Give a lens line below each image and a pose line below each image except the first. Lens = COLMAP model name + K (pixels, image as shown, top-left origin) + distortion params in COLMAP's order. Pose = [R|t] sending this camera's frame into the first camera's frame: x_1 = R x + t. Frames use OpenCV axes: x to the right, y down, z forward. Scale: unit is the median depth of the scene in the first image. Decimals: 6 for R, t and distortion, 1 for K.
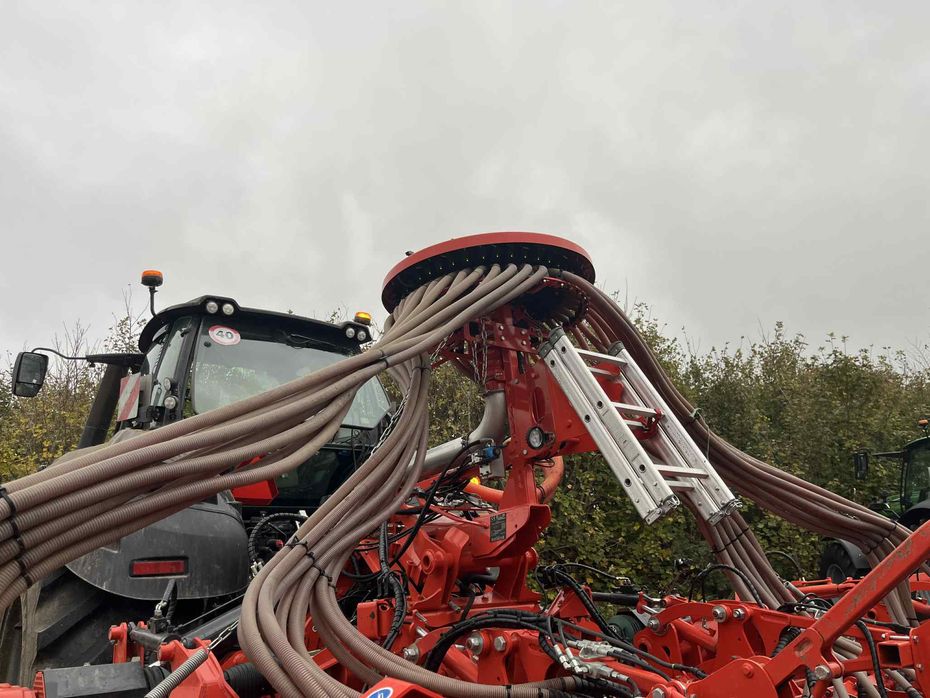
lens RADIAL K [[706.7, 0, 468.7], [0, 706.7, 342.0], [0, 0, 1]] dist [0.052626, -0.044381]
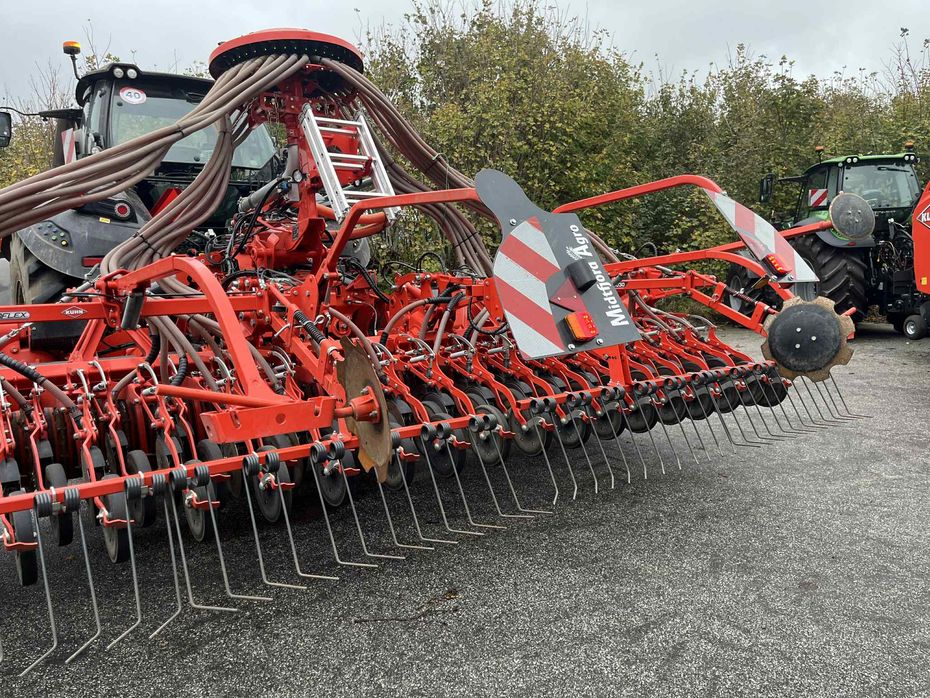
lens RADIAL K [[706.7, 0, 465.6], [0, 706.7, 349.5], [0, 0, 1]] dist [0.052626, -0.044381]
pose [[0.999519, -0.010905, -0.029016, 0.311434], [0.020907, 0.928265, 0.371331, -0.054890], [0.022885, -0.371759, 0.928047, -0.387677]]
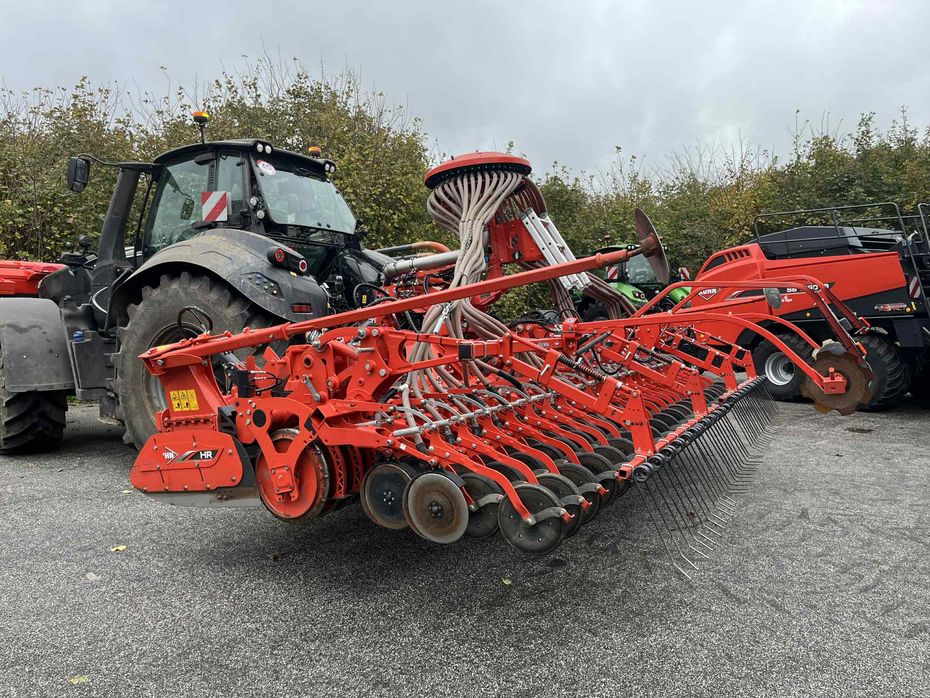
lens RADIAL K [[706.7, 0, 468.3], [0, 706.7, 348.5], [0, 0, 1]] dist [0.052626, -0.044381]
pose [[0.916796, -0.006822, 0.399297, -0.591478], [-0.115293, 0.952759, 0.280994, -0.124903], [-0.382351, -0.303650, 0.872699, -0.645356]]
